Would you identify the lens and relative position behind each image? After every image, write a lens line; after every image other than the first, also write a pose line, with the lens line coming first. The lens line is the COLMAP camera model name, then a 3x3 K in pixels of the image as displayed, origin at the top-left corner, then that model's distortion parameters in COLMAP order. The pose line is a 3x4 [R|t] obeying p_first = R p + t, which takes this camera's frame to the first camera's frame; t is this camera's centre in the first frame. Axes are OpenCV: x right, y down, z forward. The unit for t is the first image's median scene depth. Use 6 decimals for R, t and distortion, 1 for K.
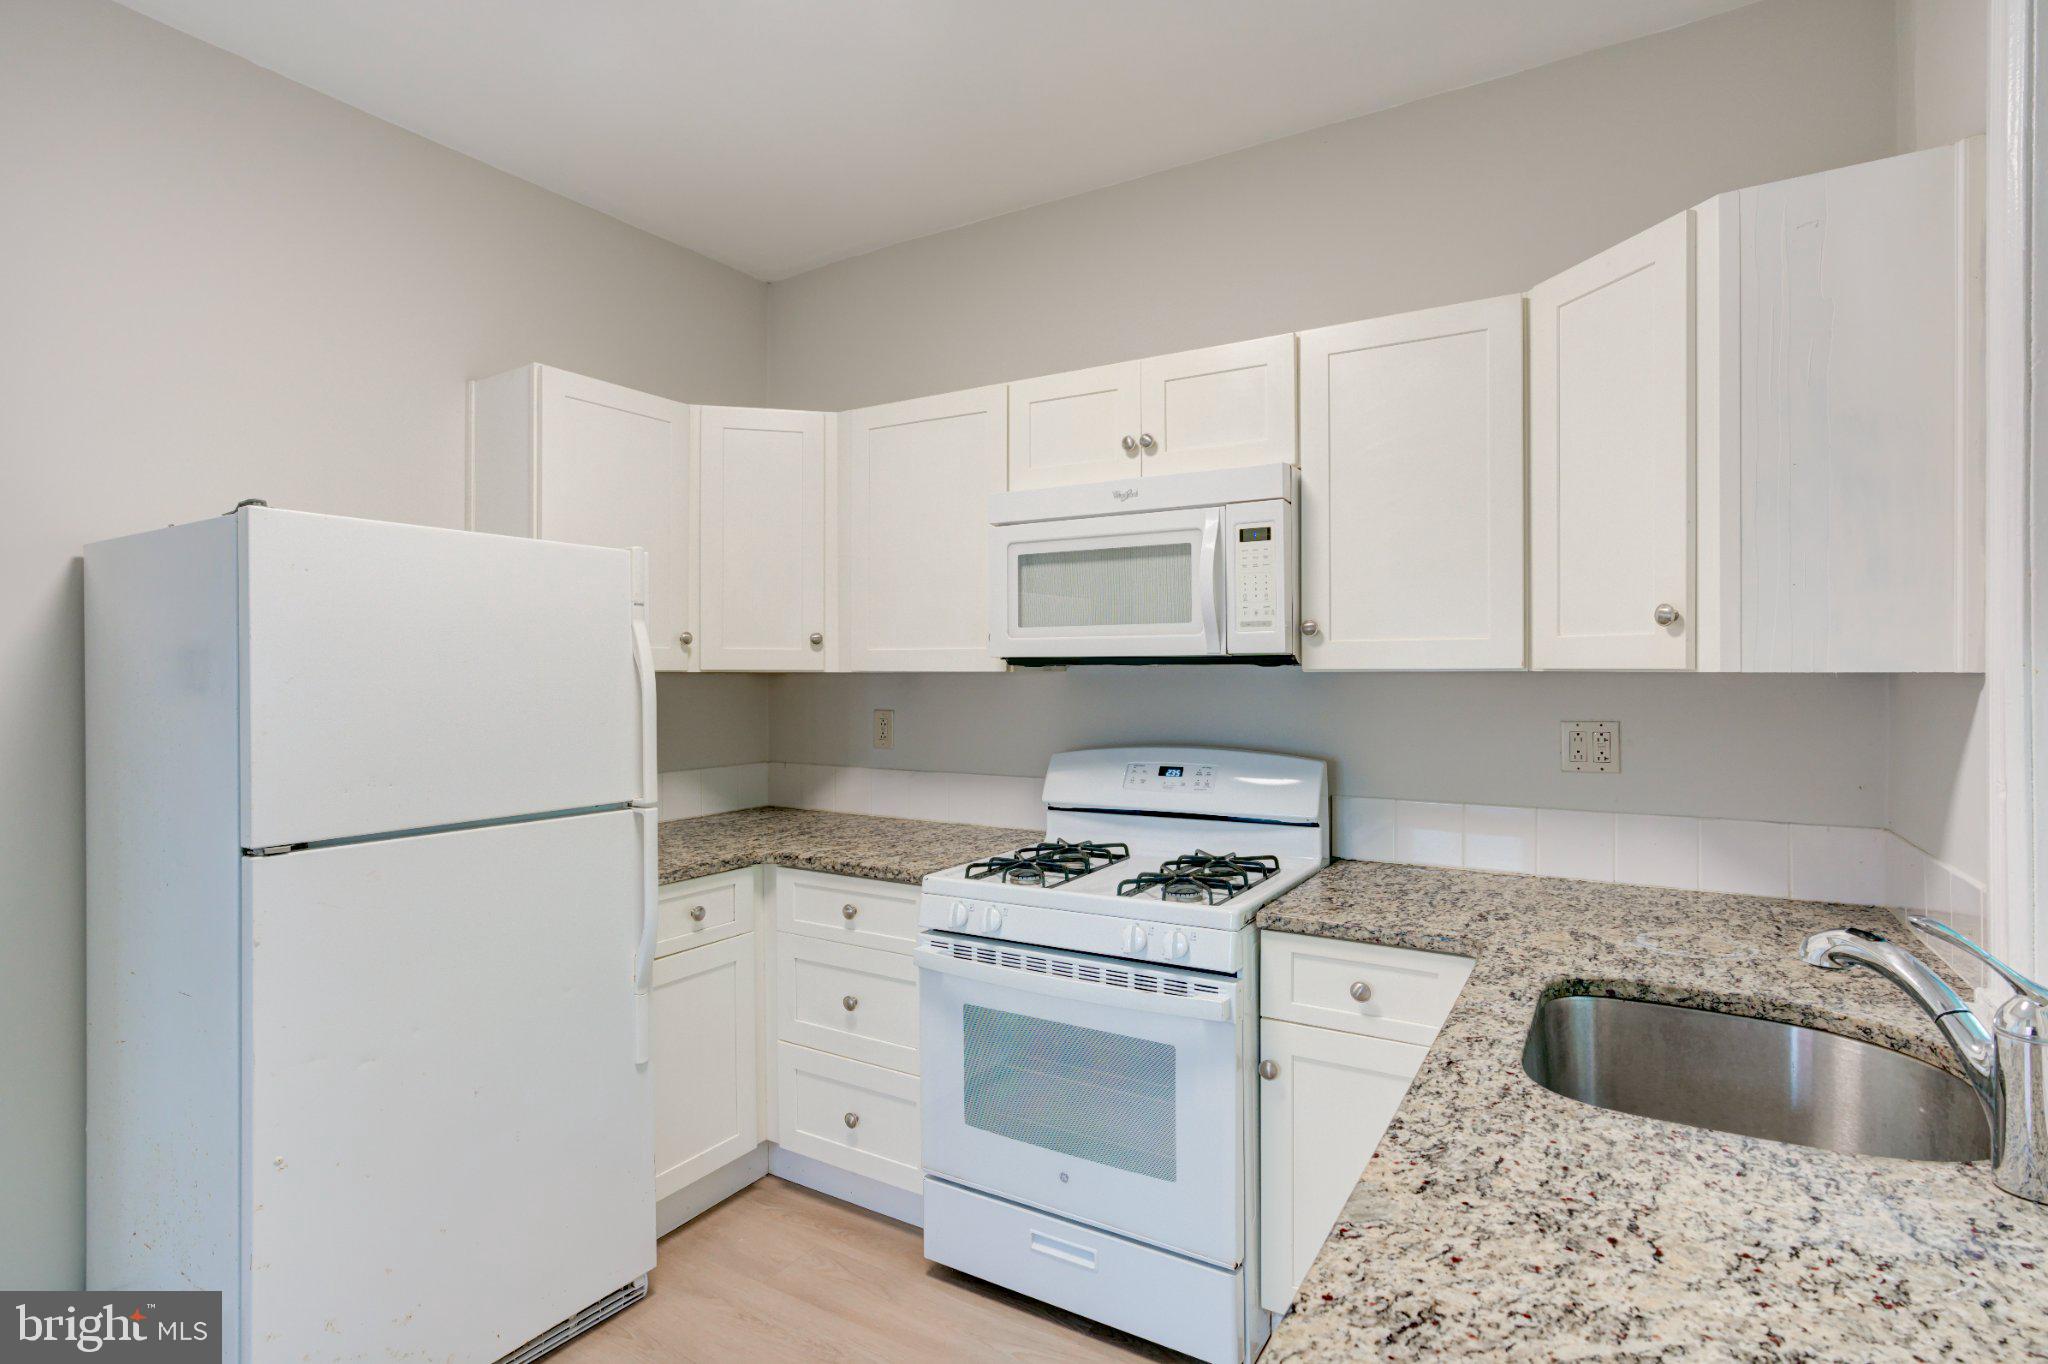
lens RADIAL K [[1025.5, 0, 1014.7], [0, 1025.5, 680.8], [0, 0, 1]] dist [-0.020318, 0.014629]
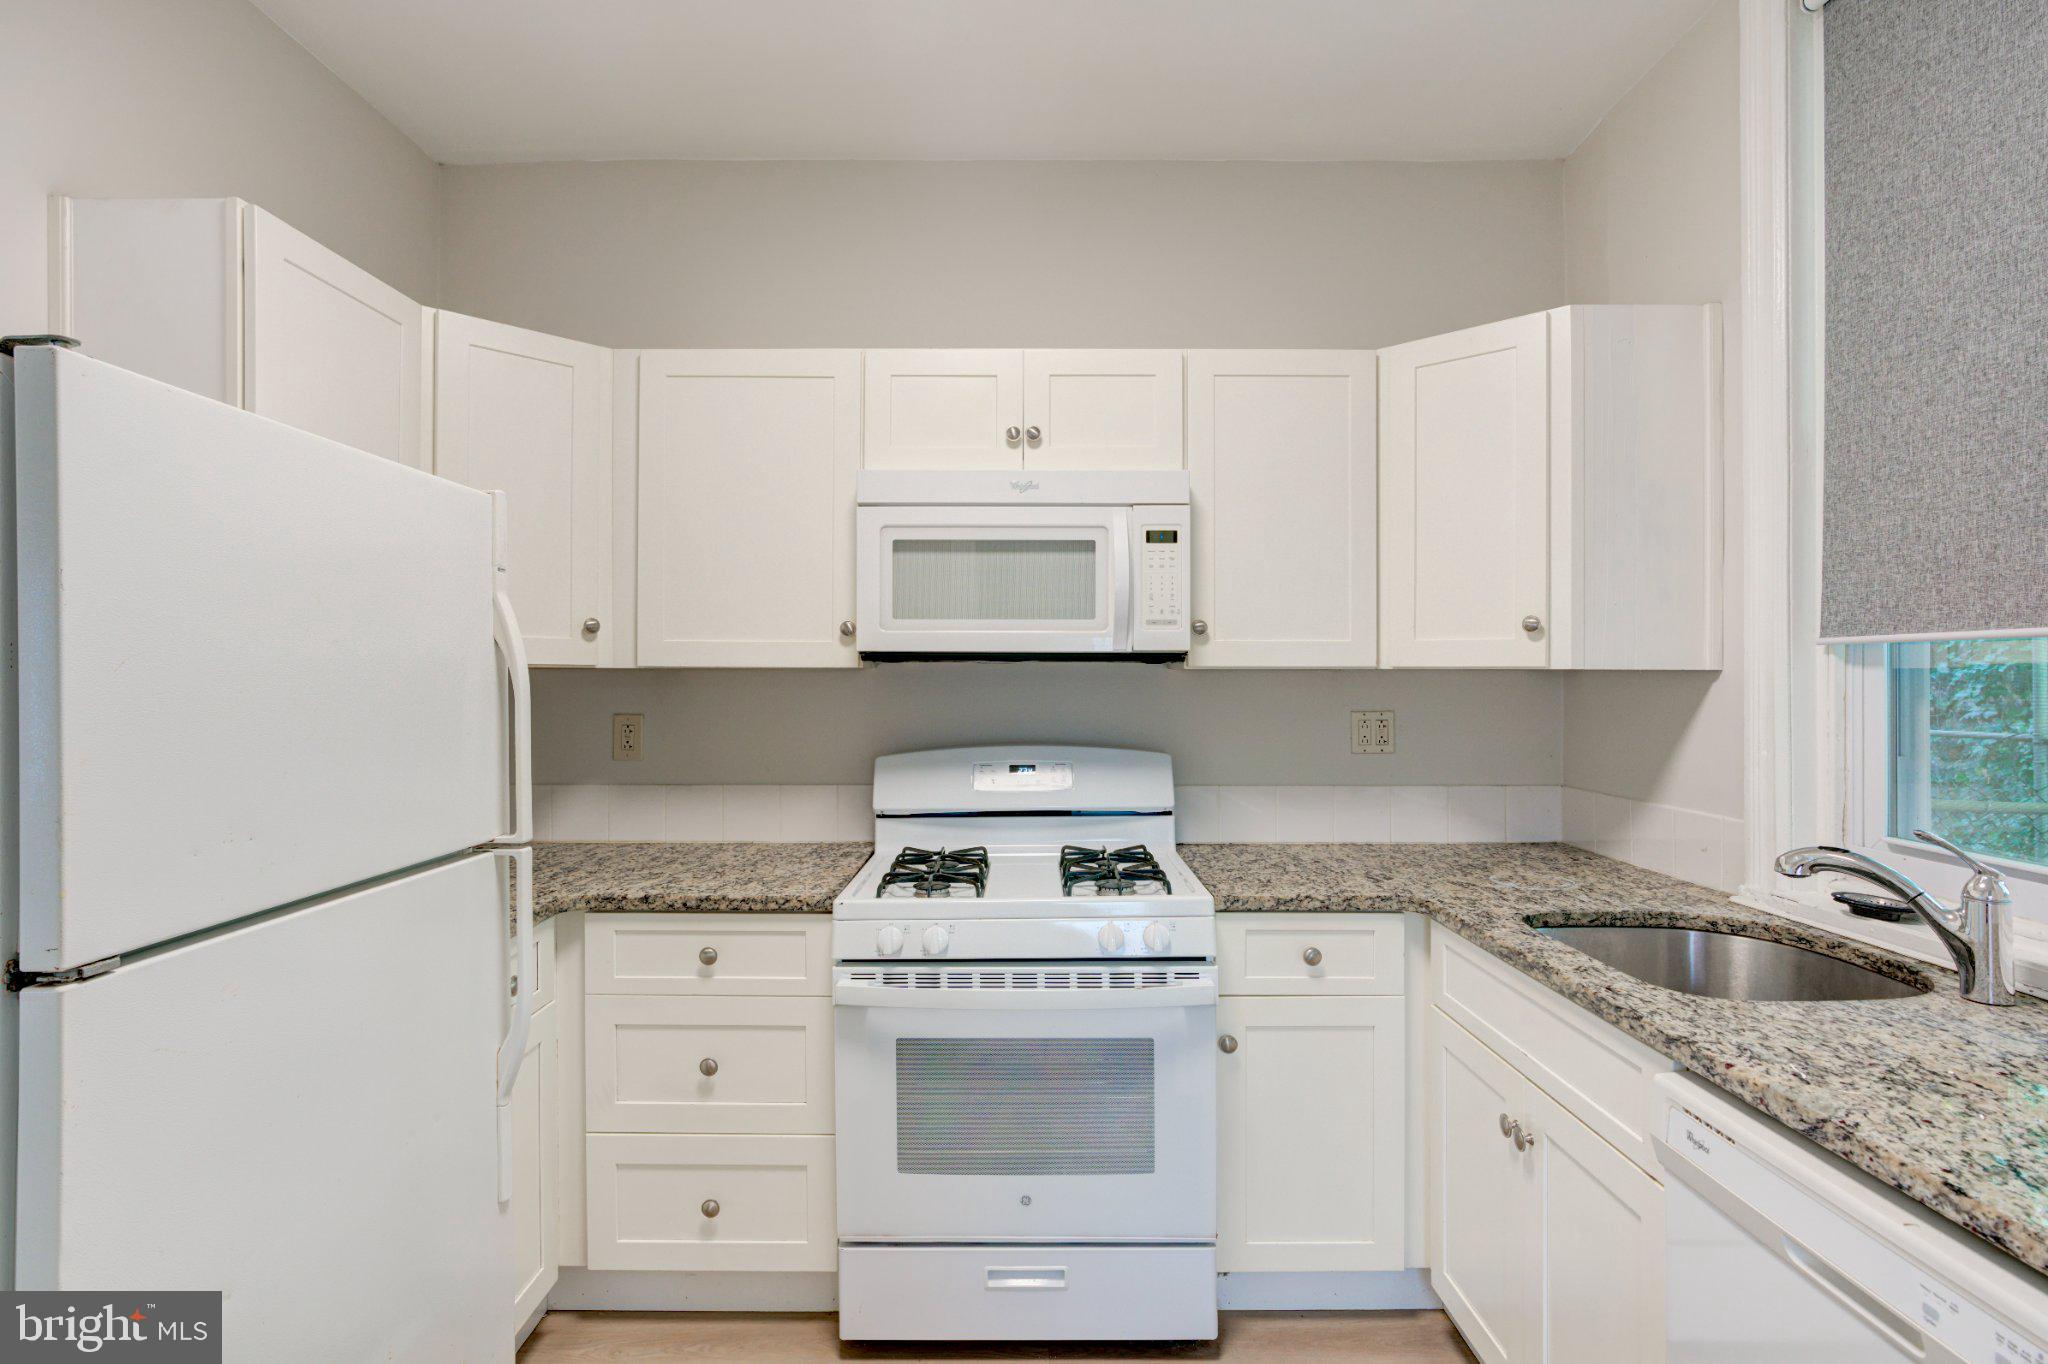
lens RADIAL K [[1025.5, 0, 1028.3], [0, 1025.5, 681.1], [0, 0, 1]] dist [-0.020318, 0.014629]
pose [[0.849441, 0.001416, 0.527682, -0.433286], [0.001133, 0.999989, -0.004509, 0.008690], [-0.527683, 0.004428, 0.849430, 0.185933]]
